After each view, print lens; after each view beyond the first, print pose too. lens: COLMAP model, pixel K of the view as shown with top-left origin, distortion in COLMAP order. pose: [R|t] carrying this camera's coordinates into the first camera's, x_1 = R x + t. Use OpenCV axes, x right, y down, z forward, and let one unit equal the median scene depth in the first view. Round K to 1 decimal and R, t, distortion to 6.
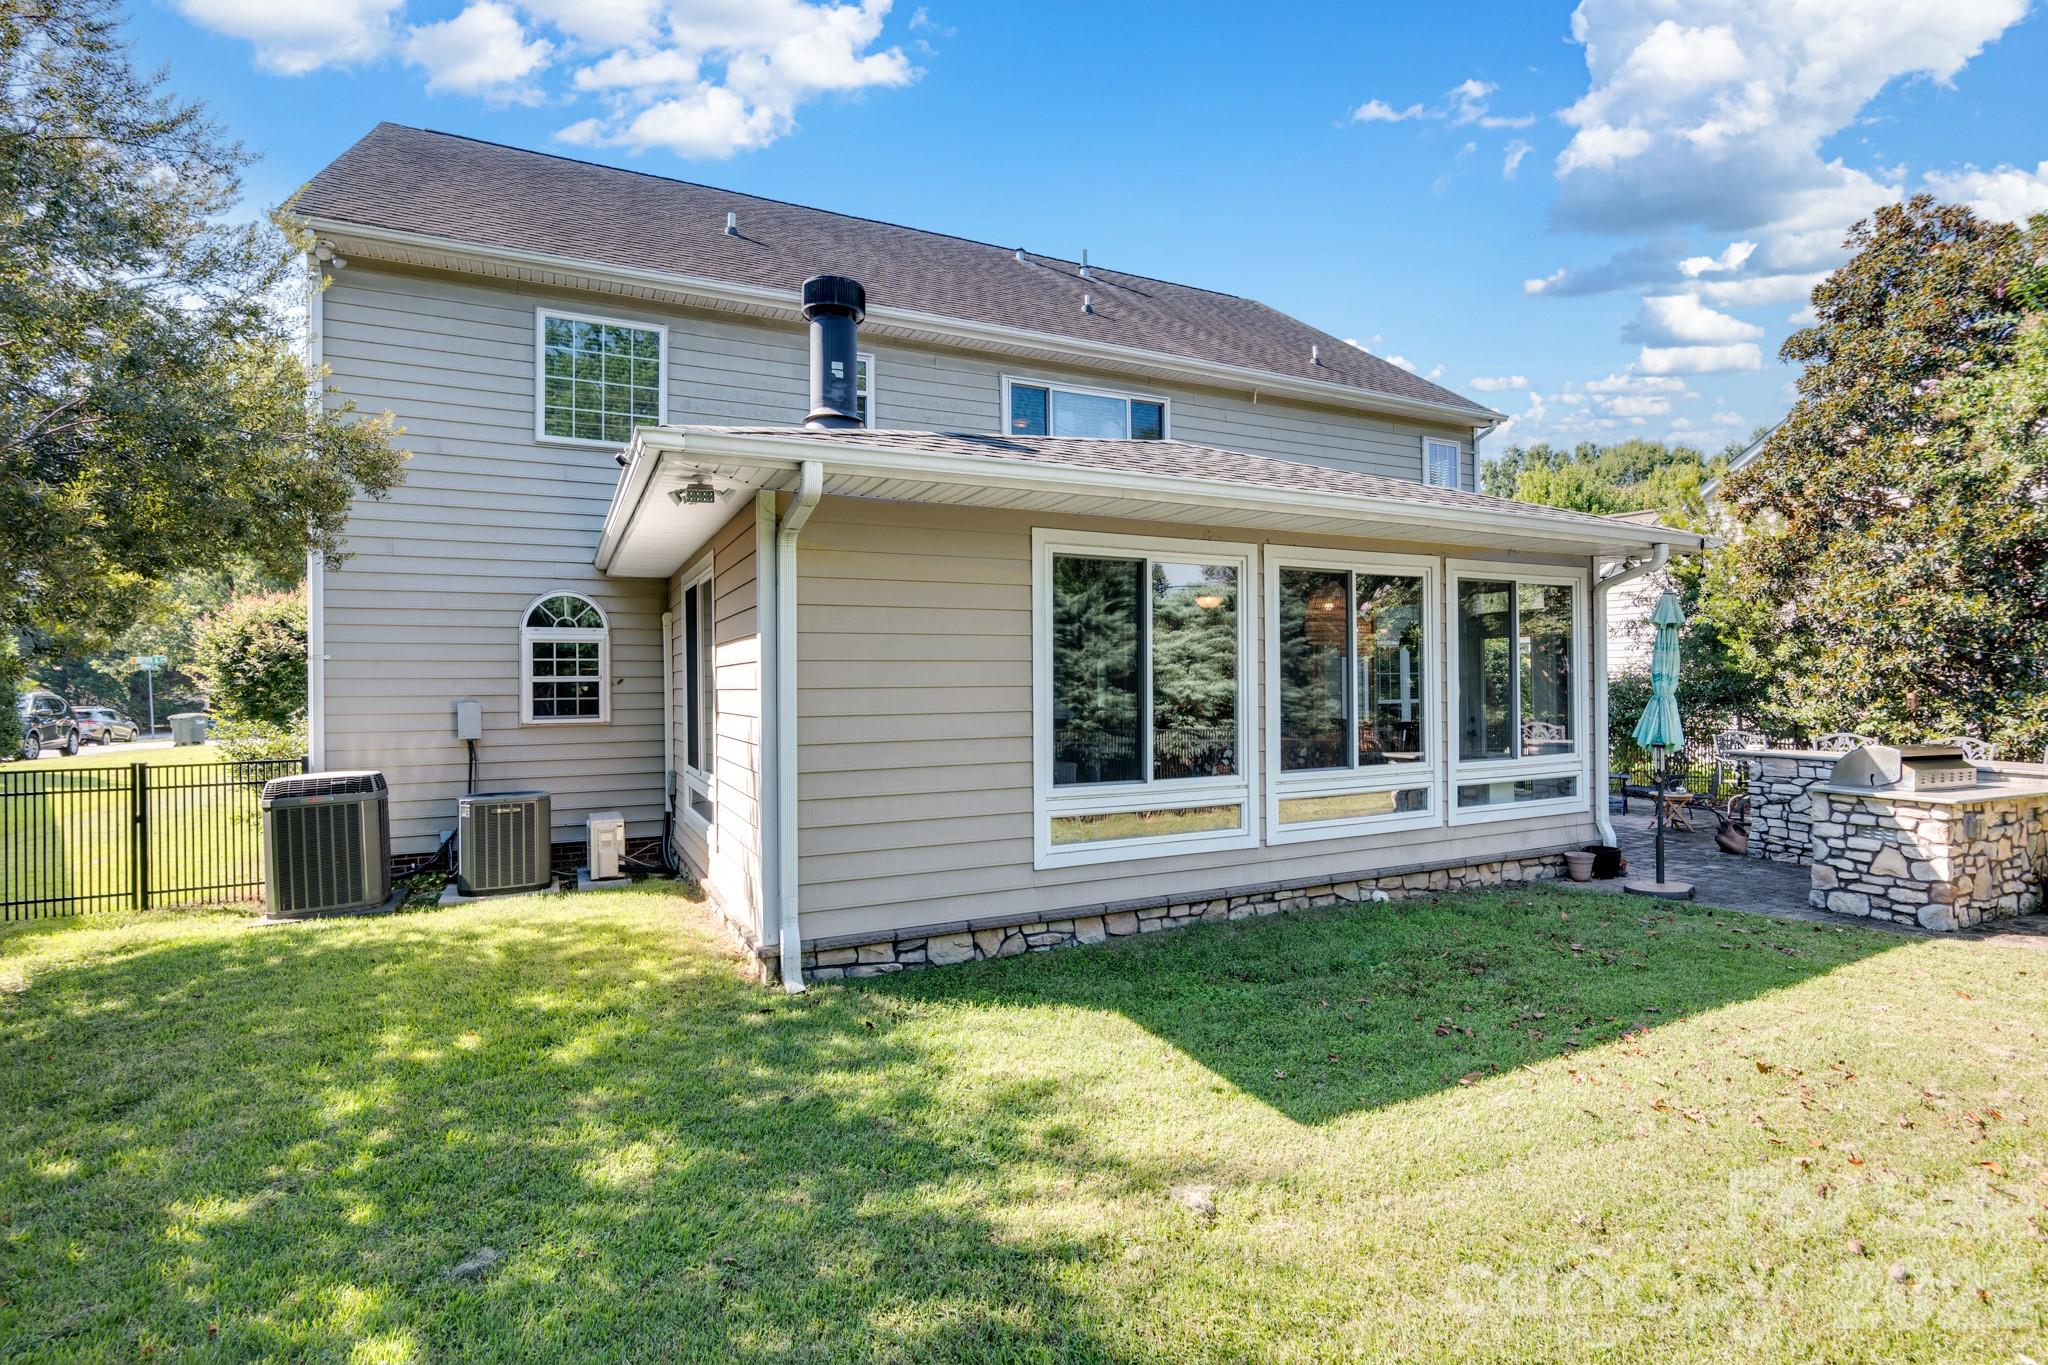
lens RADIAL K [[970.8, 0, 1024.2], [0, 970.8, 683.7], [0, 0, 1]] dist [-0.016386, -0.000060]
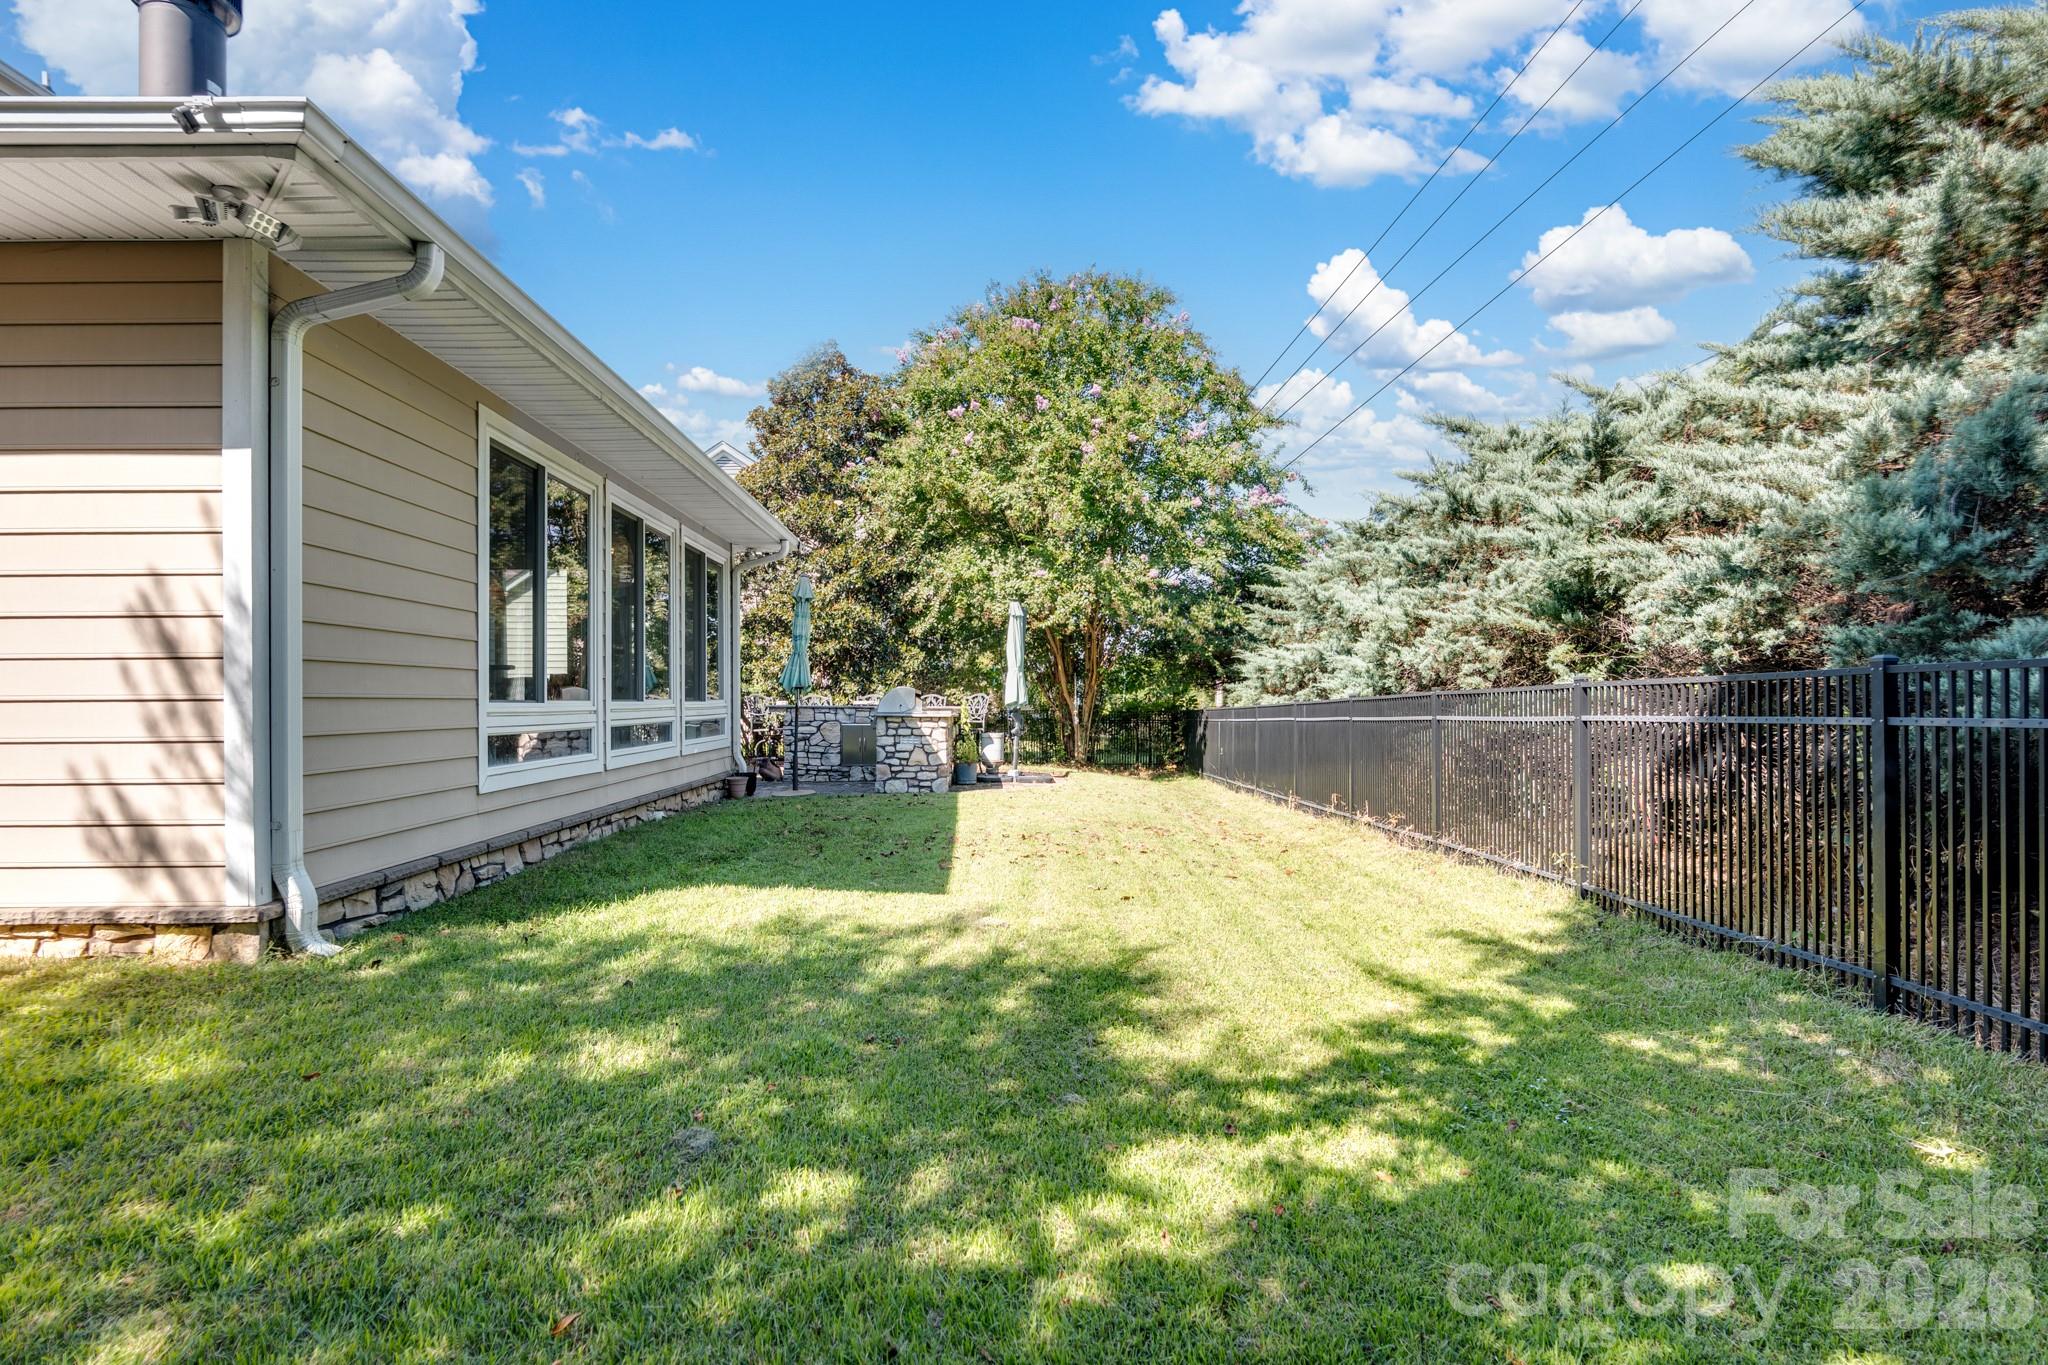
lens RADIAL K [[970.8, 0, 1025.4], [0, 970.8, 691.5], [0, 0, 1]] dist [-0.016386, -0.000060]
pose [[0.408994, 0.009630, 0.912486, -0.586348], [0.003448, 0.999921, -0.012098, 0.112623], [-0.912530, 0.008094, 0.408929, 0.195224]]
